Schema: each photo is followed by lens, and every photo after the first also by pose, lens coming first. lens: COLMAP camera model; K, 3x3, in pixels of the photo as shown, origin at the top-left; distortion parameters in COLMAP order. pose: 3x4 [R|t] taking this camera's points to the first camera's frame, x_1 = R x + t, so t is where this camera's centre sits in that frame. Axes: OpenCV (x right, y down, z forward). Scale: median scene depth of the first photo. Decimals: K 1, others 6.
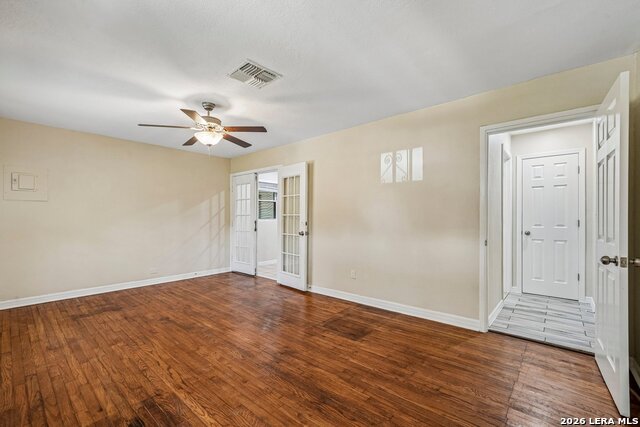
lens RADIAL K [[263.8, 0, 331.6], [0, 263.8, 216.4], [0, 0, 1]] dist [0.001334, 0.000146]
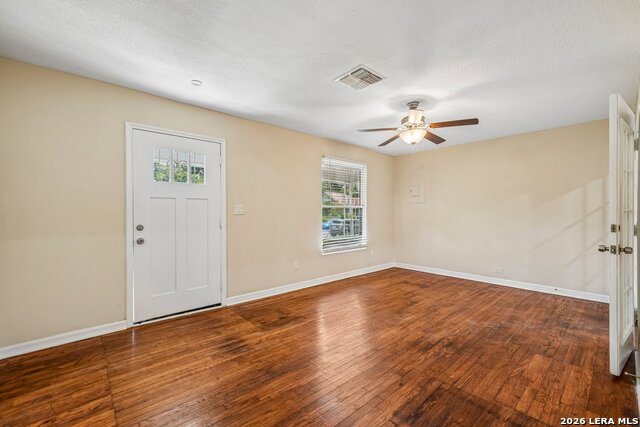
lens RADIAL K [[279.9, 0, 318.3], [0, 279.9, 214.7], [0, 0, 1]] dist [0.001308, 0.000132]
pose [[-0.150033, 0.005088, -0.988668, 0.623748], [0.002439, 0.999986, 0.004777, -0.001186], [0.988678, -0.001695, -0.150043, 0.756498]]
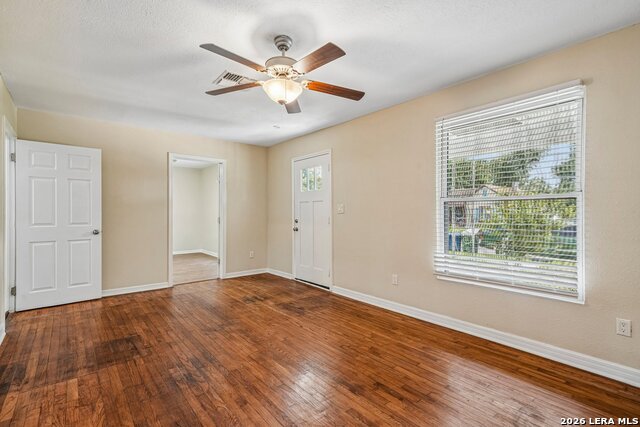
lens RADIAL K [[310.7, 0, 320.0], [0, 310.7, 213.5], [0, 0, 1]] dist [0.009993, 0.000204]
pose [[-0.976346, -0.000322, 0.216216, -0.687293], [-0.001161, 0.999992, -0.003754, 0.010117], [-0.216213, -0.003916, -0.976338, 1.646186]]
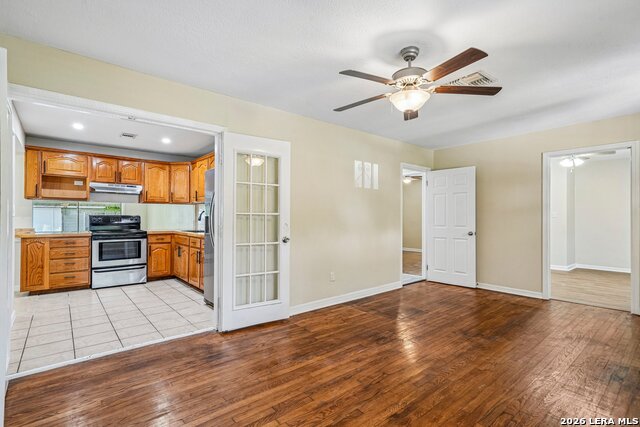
lens RADIAL K [[298.6, 0, 313.6], [0, 298.6, 216.1], [0, 0, 1]] dist [0.024228, 0.000059]
pose [[0.205483, 0.005011, 0.978648, -1.209151], [-0.008091, 0.999961, -0.003421, 0.004664], [-0.978627, -0.007215, 0.205515, 1.024898]]
